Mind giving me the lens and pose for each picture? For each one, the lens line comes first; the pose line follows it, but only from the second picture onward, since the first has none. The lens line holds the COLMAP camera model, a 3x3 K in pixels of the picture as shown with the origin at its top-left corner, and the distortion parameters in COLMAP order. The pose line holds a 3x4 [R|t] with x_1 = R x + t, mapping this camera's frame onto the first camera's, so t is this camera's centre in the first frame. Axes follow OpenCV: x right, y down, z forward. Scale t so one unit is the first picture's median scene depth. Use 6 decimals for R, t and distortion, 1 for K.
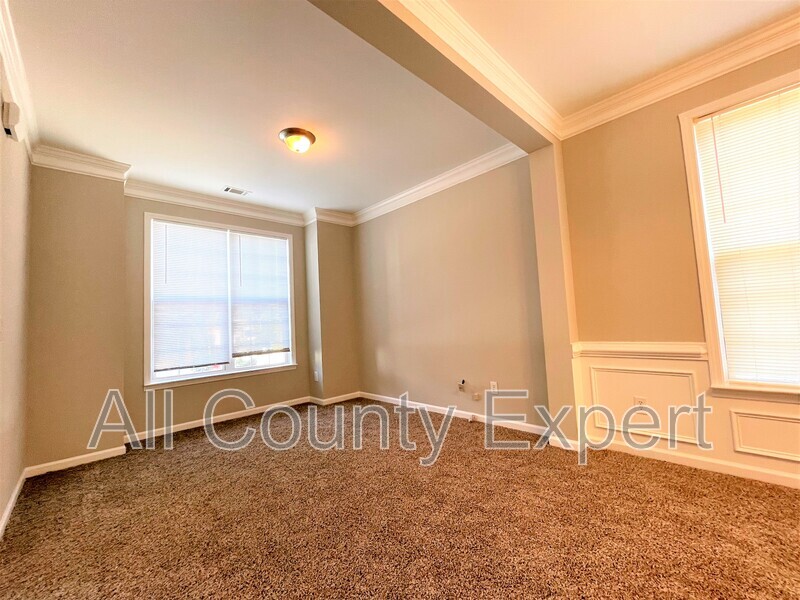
lens RADIAL K [[320.8, 0, 393.3], [0, 320.8, 301.3], [0, 0, 1]] dist [-0.004036, -0.000592]
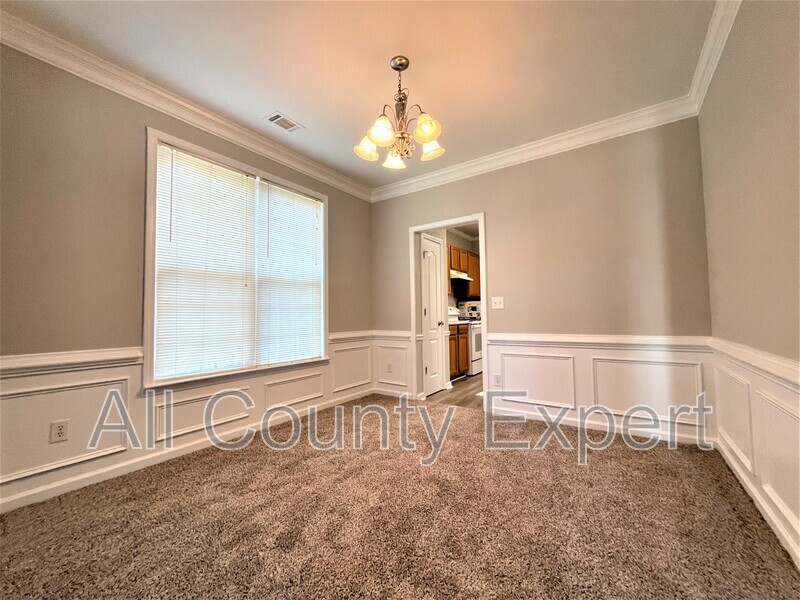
lens RADIAL K [[320.8, 0, 398.2], [0, 320.8, 303.0], [0, 0, 1]] dist [-0.004036, -0.000592]
pose [[-0.205690, 0.098676, 0.973630, -0.238289], [-0.041923, 0.993102, -0.109507, 0.066679], [-0.977719, -0.063342, -0.200135, 0.398034]]
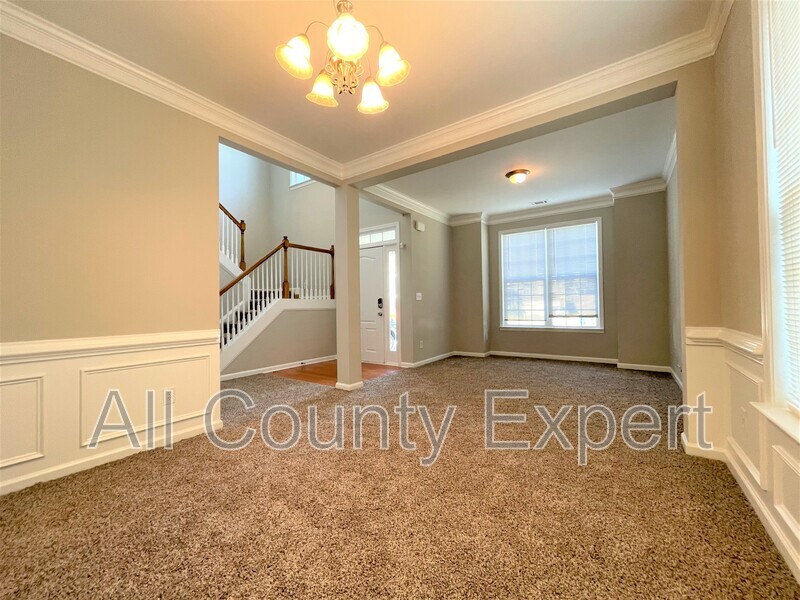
lens RADIAL K [[320.8, 0, 412.6], [0, 320.8, 298.7], [0, 0, 1]] dist [-0.004036, -0.000592]
pose [[0.211069, 0.030000, -0.977011, 1.039813], [0.068358, 0.996629, 0.045370, -0.021454], [0.975078, -0.076362, 0.208306, 0.137224]]
